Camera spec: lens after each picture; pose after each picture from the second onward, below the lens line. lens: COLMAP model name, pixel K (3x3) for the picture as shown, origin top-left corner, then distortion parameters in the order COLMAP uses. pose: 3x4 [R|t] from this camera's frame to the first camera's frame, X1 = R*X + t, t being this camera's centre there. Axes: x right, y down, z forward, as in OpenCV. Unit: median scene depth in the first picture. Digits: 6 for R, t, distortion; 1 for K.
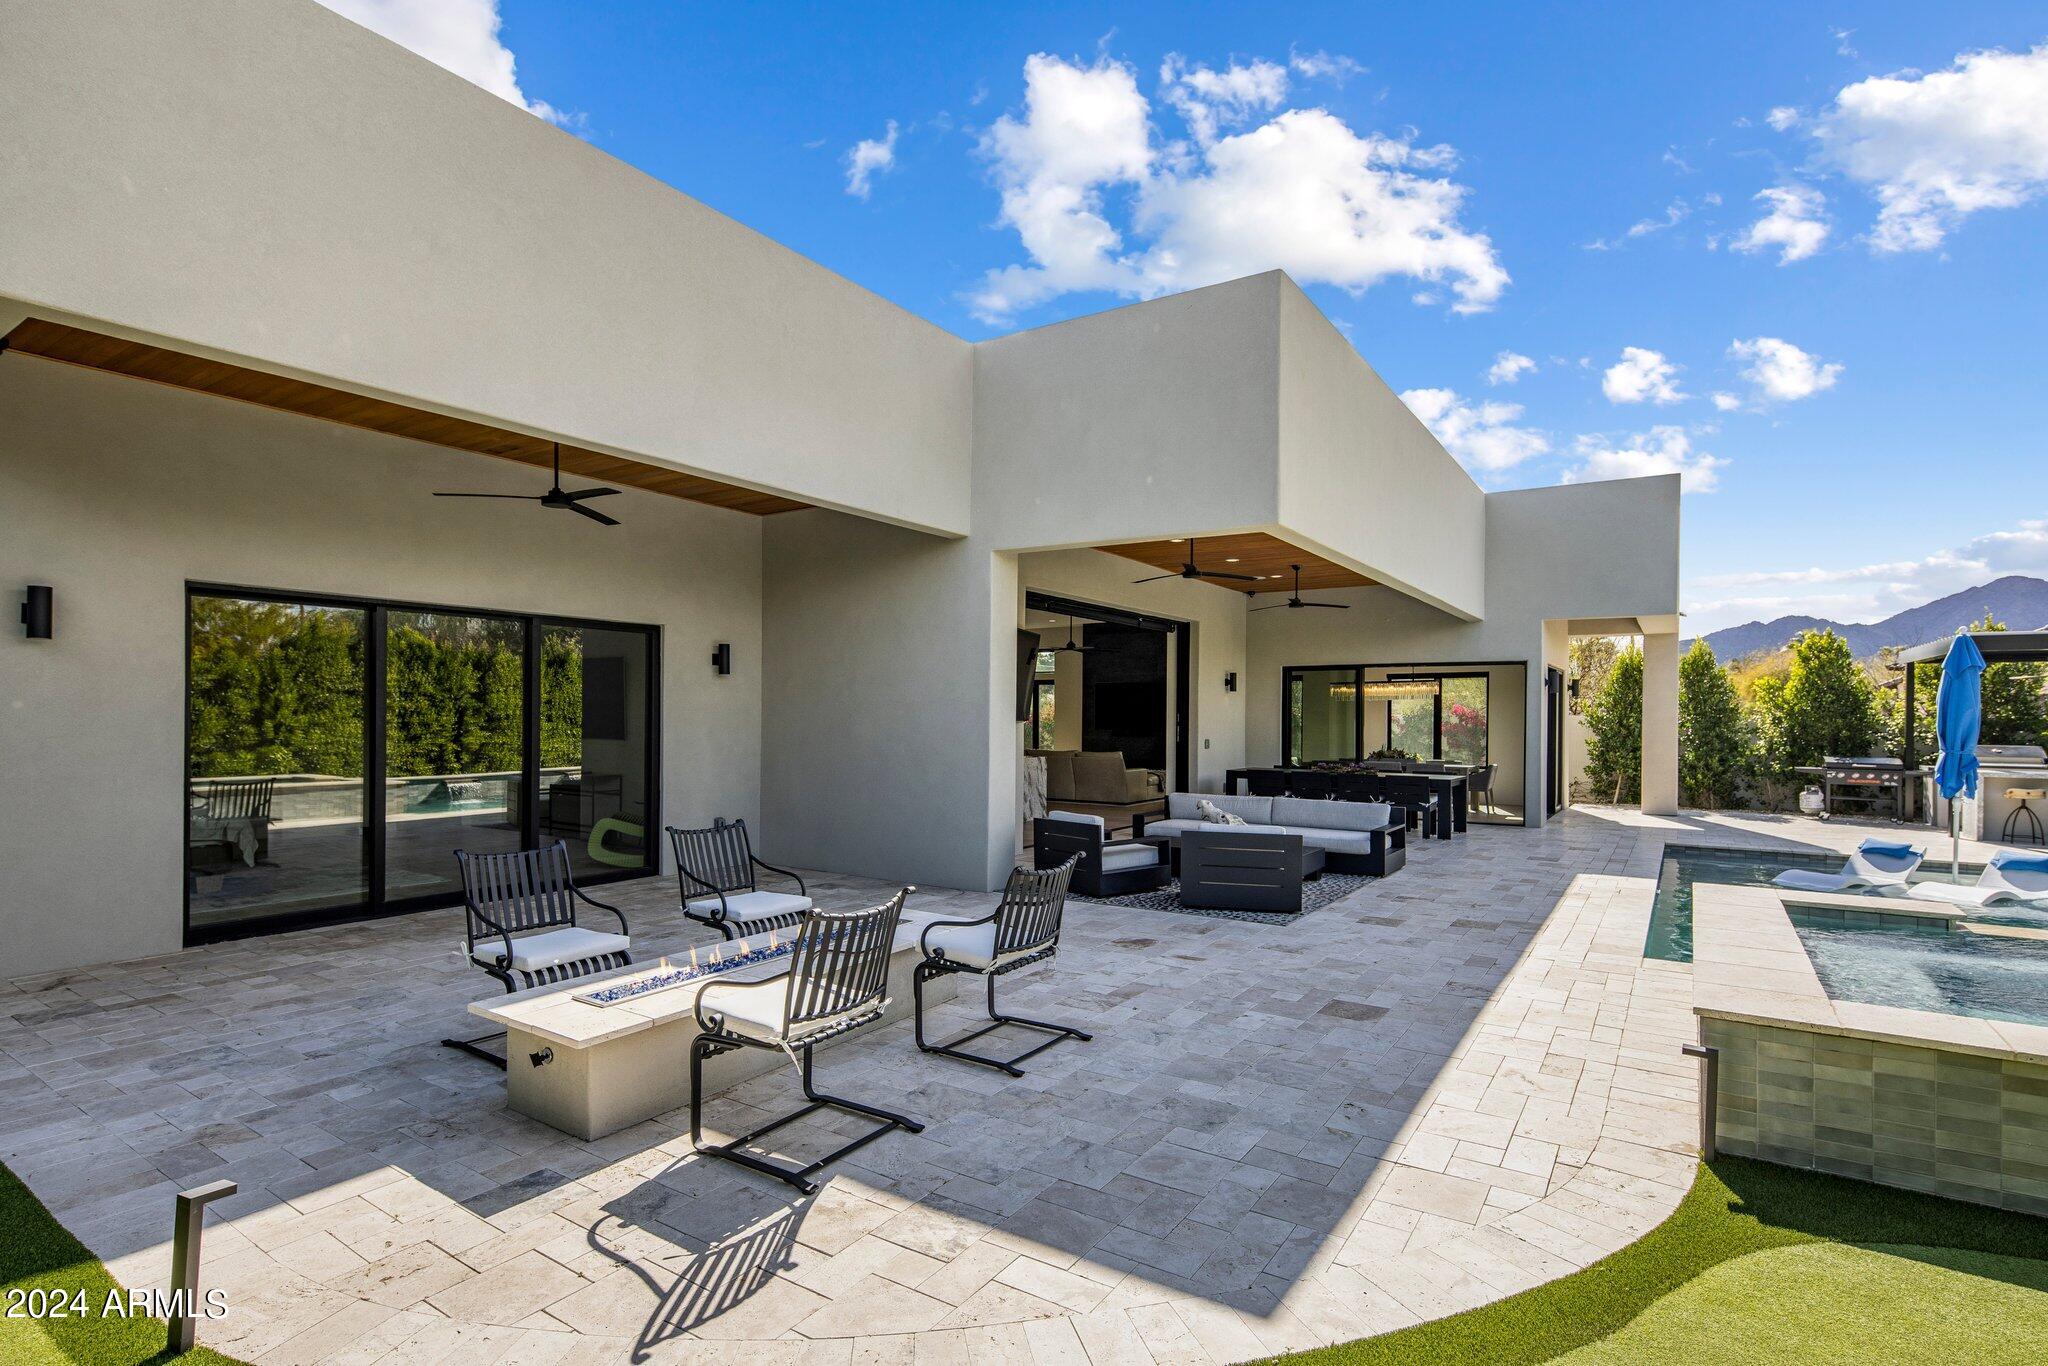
lens RADIAL K [[987.8, 0, 1017.2], [0, 987.8, 719.0], [0, 0, 1]] dist [0.006111, -0.004482]
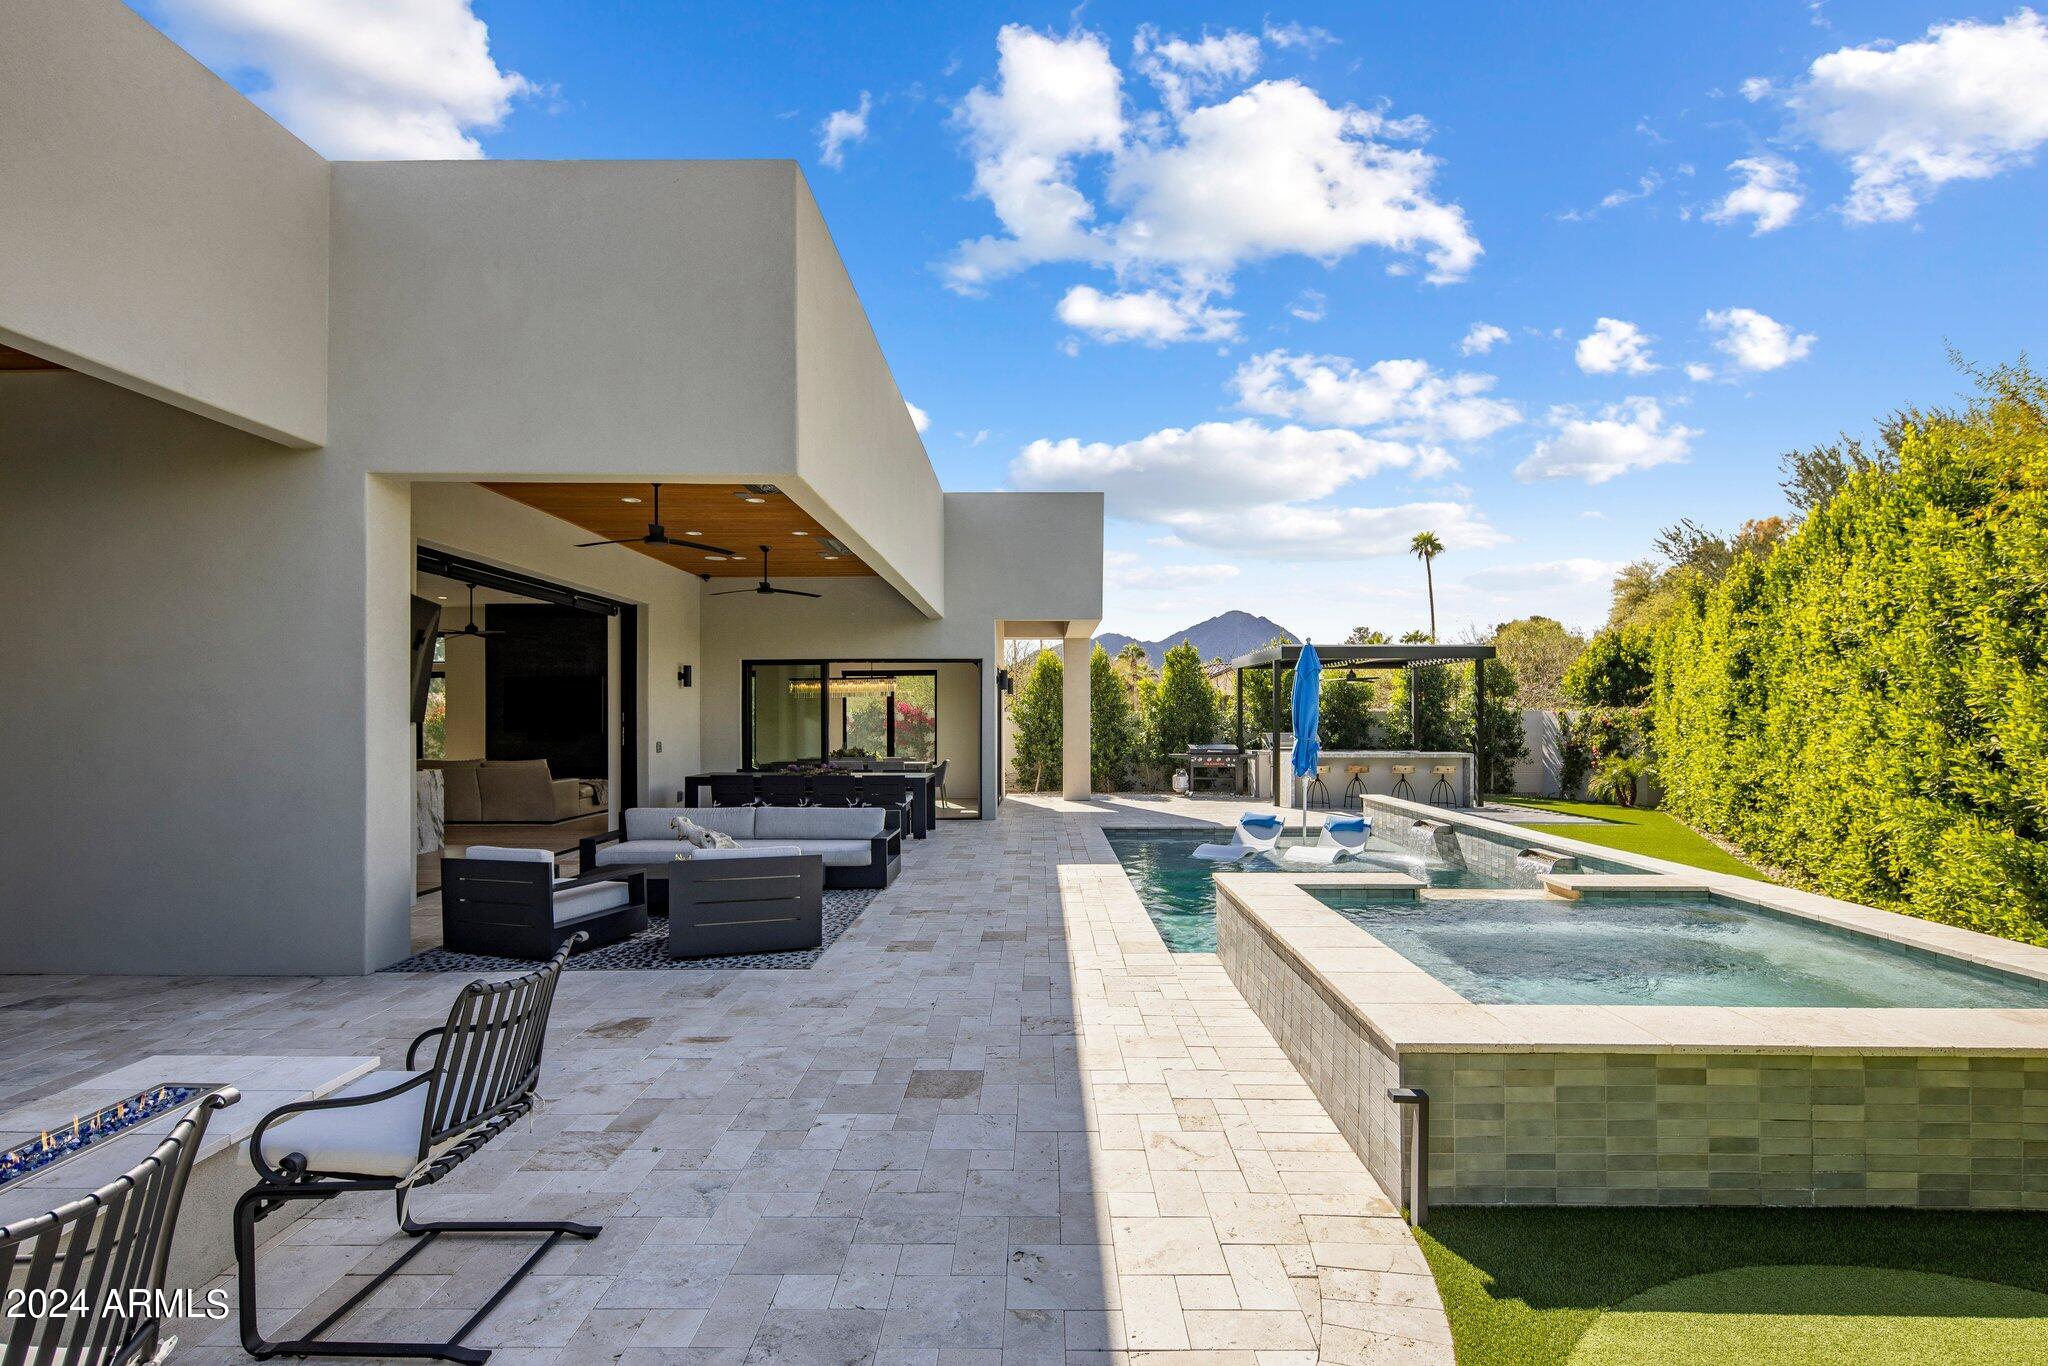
lens RADIAL K [[987.8, 0, 1023.6], [0, 987.8, 719.6], [0, 0, 1]] dist [0.006111, -0.004482]
pose [[0.837905, -0.010227, 0.545721, -0.022156], [0.009743, 0.999945, 0.003779, 0.001827], [-0.545730, 0.002151, 0.837958, 0.198575]]
